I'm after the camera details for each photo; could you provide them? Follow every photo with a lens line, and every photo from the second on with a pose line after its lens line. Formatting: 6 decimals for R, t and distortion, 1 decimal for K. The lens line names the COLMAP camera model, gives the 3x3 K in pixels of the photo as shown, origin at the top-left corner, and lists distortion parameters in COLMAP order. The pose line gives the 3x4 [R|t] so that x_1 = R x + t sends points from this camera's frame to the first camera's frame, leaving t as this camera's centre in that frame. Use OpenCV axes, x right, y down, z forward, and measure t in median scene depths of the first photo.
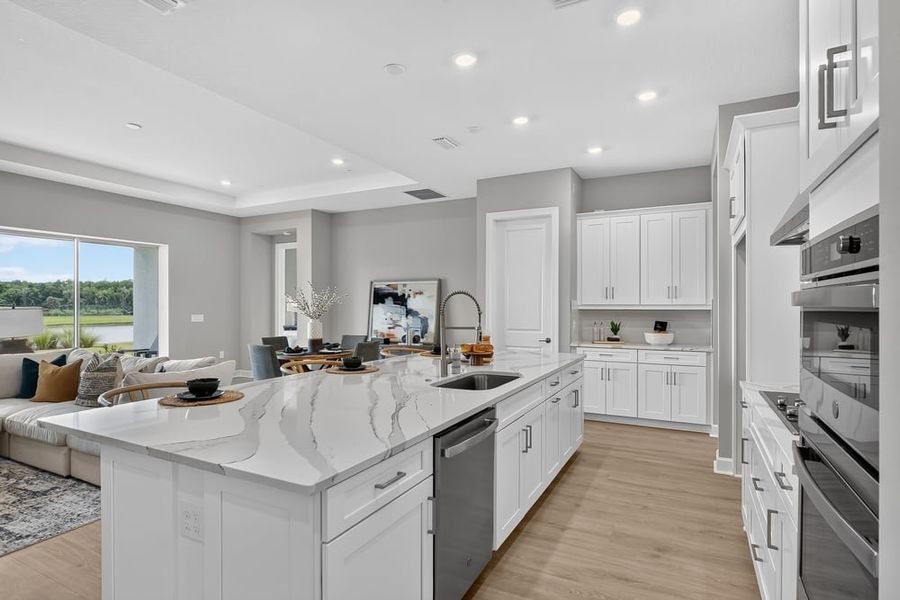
lens RADIAL K [[464.8, 0, 444.8], [0, 464.8, 306.6], [0, 0, 1]] dist [-0.013555, 0.003278]
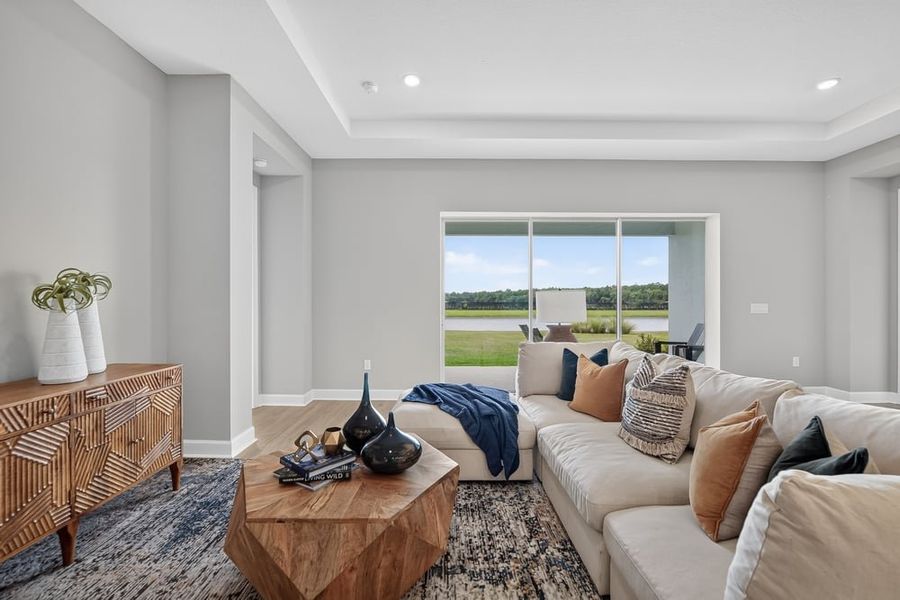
lens RADIAL K [[379.9, 0, 455.9], [0, 379.9, 302.2], [0, 0, 1]] dist [-0.009979, 0.000935]
pose [[0.473673, -0.001918, -0.880699, -0.219119], [-0.002521, 0.999991, -0.003533, 0.017110], [0.880697, 0.003894, 0.473663, 0.272024]]
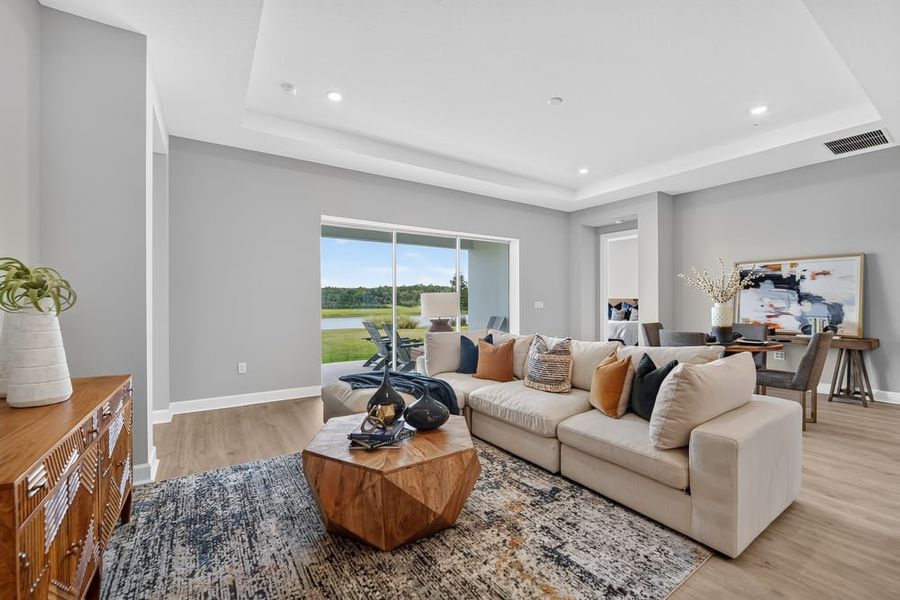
lens RADIAL K [[368.7, 0, 451.8], [0, 368.7, 302.5], [0, 0, 1]] dist [-0.010184, 0.001542]
pose [[0.875814, -0.002096, -0.482643, -0.272583], [0.002131, 0.999998, -0.000477, 0.017533], [0.482643, -0.000611, 0.875817, 0.120673]]
